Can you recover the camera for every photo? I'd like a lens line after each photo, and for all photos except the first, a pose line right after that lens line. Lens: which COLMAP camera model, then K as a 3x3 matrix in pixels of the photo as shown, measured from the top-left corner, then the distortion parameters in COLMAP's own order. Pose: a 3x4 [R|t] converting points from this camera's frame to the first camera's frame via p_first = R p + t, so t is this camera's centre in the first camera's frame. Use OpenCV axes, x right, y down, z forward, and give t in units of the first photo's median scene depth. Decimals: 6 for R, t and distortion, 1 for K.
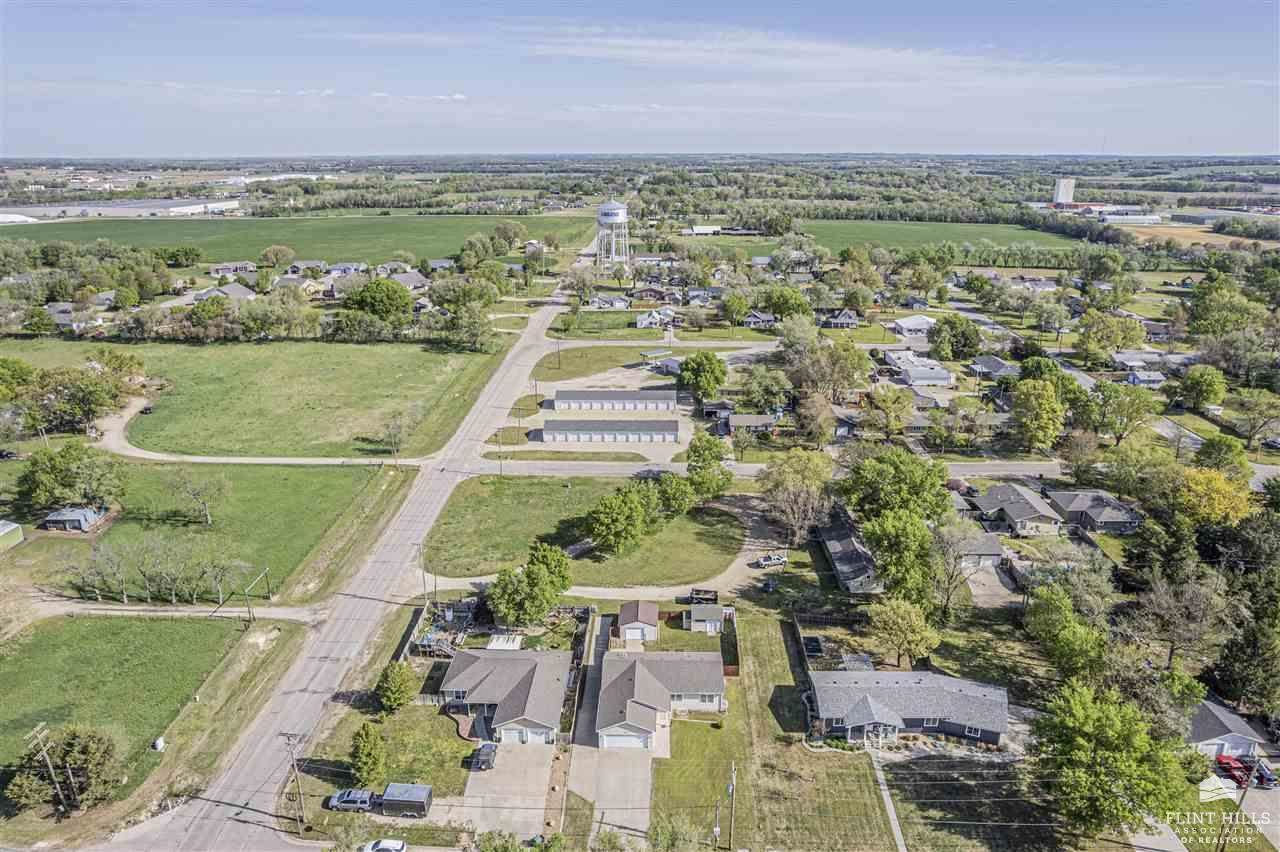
lens RADIAL K [[822.8, 0, 648.4], [0, 822.8, 425.3], [0, 0, 1]] dist [-0.074968, 0.070309]
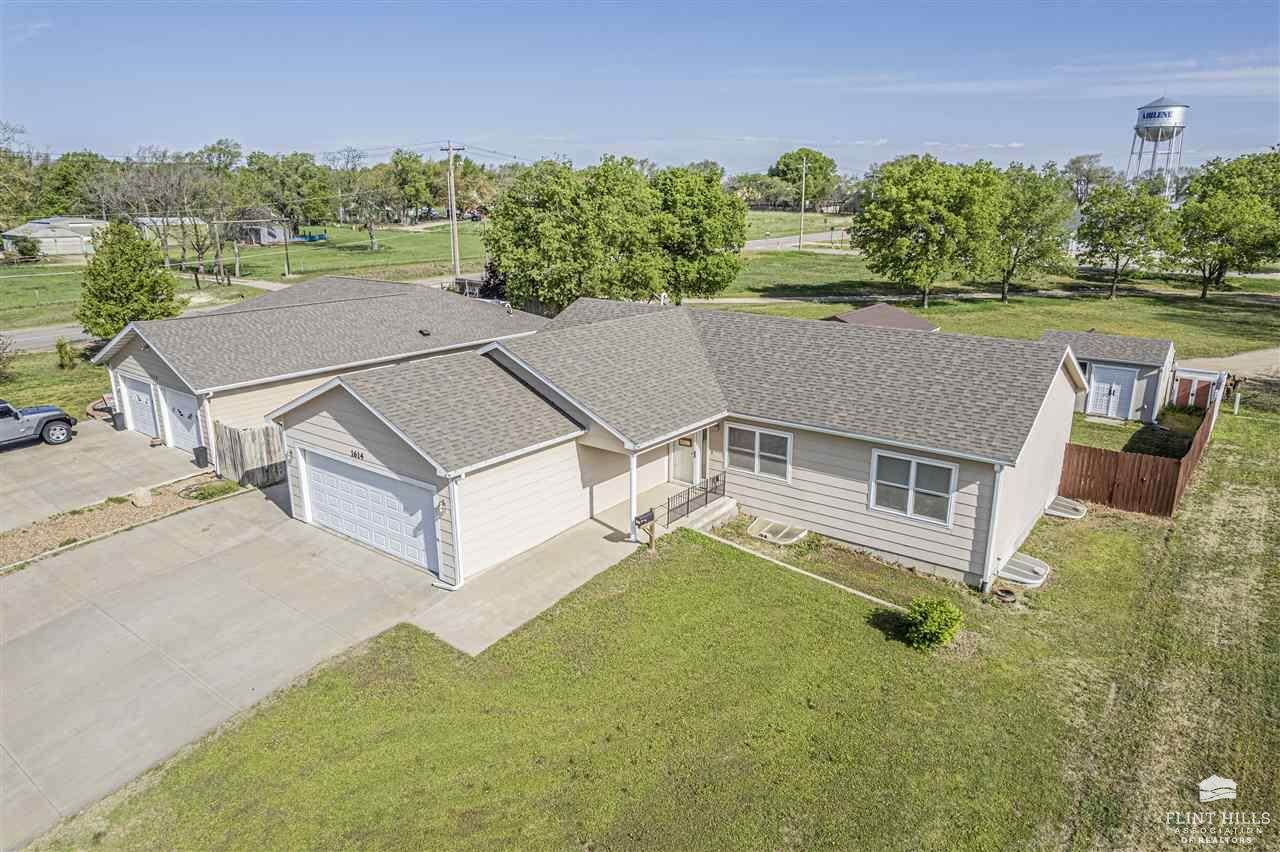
lens RADIAL K [[822.8, 0, 648.4], [0, 822.8, 425.3], [0, 0, 1]] dist [-0.074968, 0.070309]
pose [[0.810239, 0.159164, -0.564074, 0.106777], [-0.192077, 0.981379, 0.001014, 0.286965], [0.553732, 0.107524, 0.825723, 0.707990]]
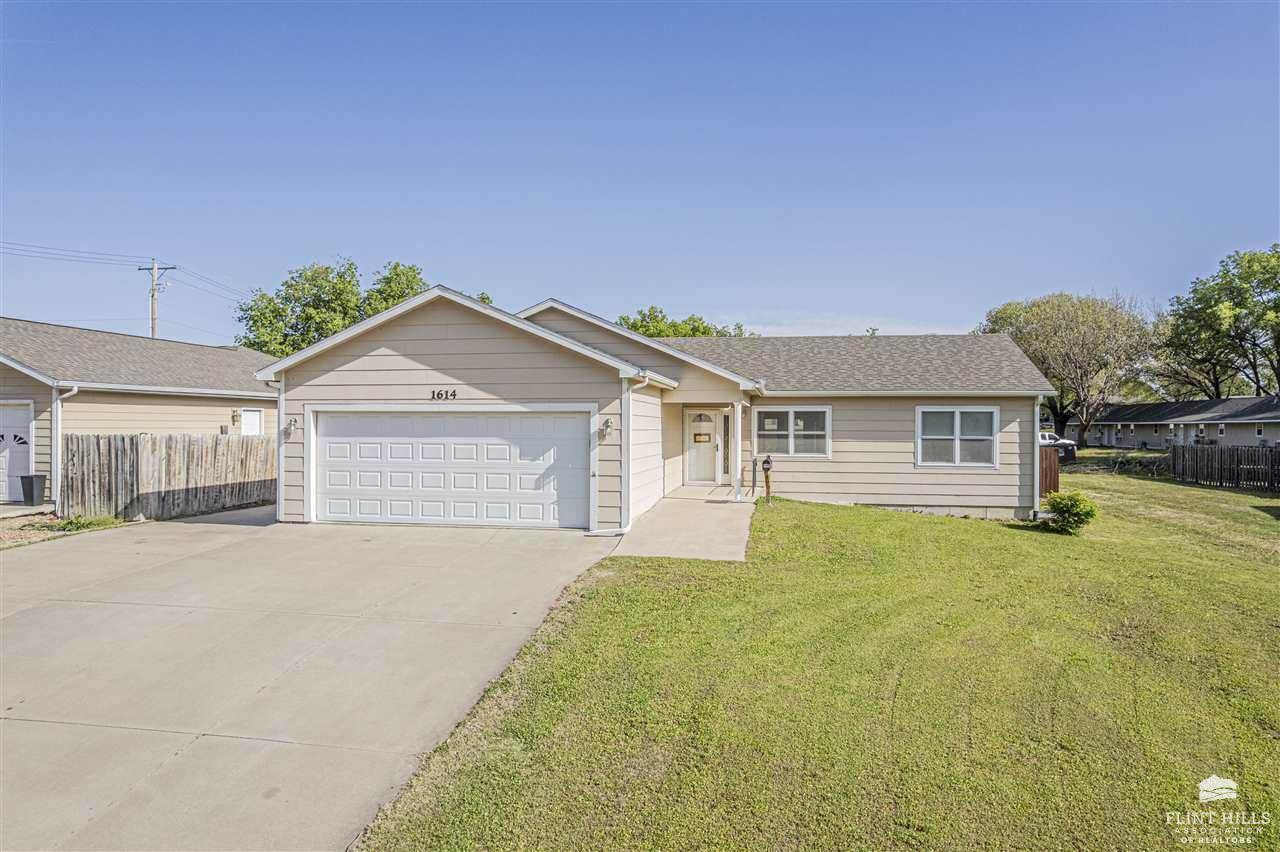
lens RADIAL K [[822.8, 0, 648.4], [0, 822.8, 425.3], [0, 0, 1]] dist [-0.074968, 0.070309]
pose [[0.989051, 0.007240, -0.147400, 0.024421], [-0.054566, 0.945954, -0.319677, 0.343243], [0.137119, 0.324220, 0.935991, 0.699190]]
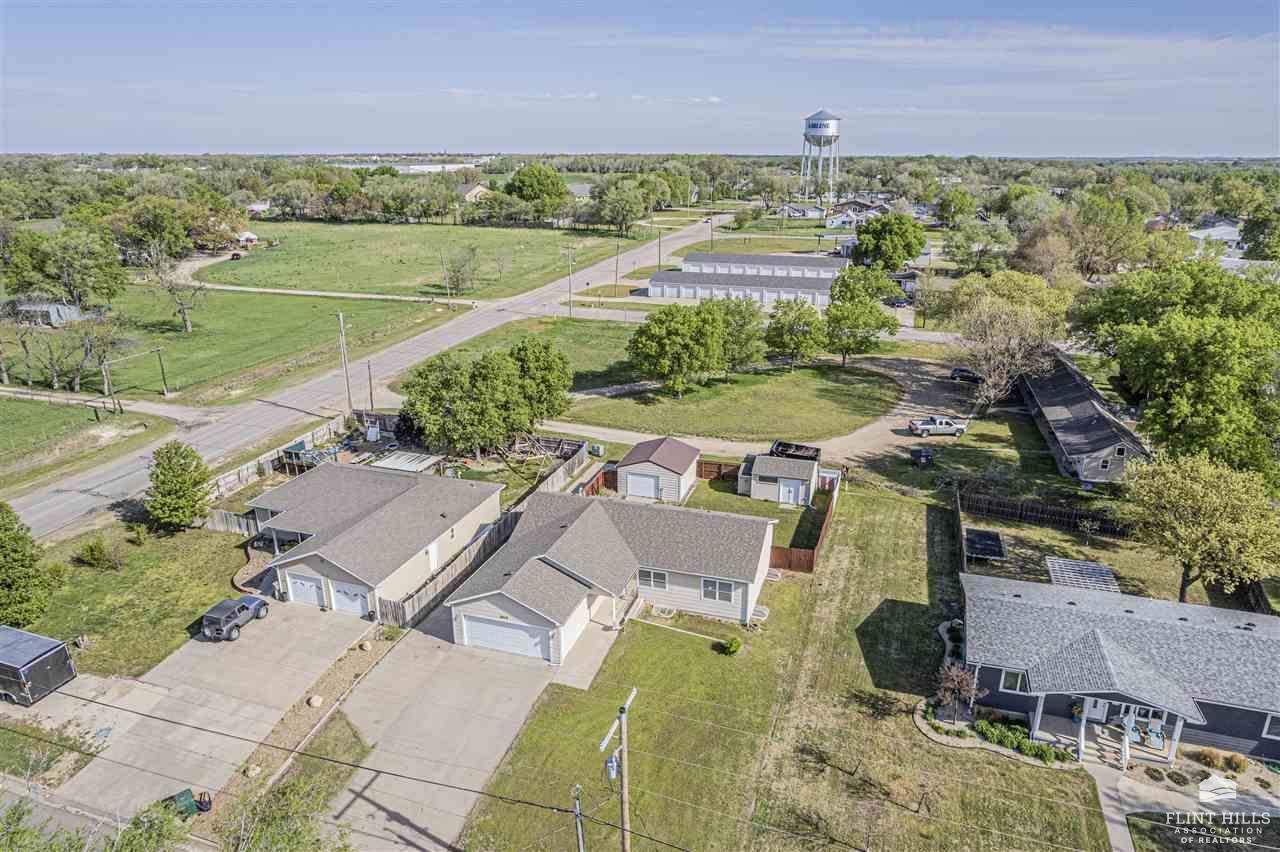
lens RADIAL K [[822.8, 0, 648.4], [0, 822.8, 425.3], [0, 0, 1]] dist [-0.074968, 0.070309]
pose [[0.958775, 0.090854, -0.269251, 0.130029], [-0.092445, 0.995695, 0.006792, 0.209271], [0.268709, 0.018379, 0.963046, 0.468633]]
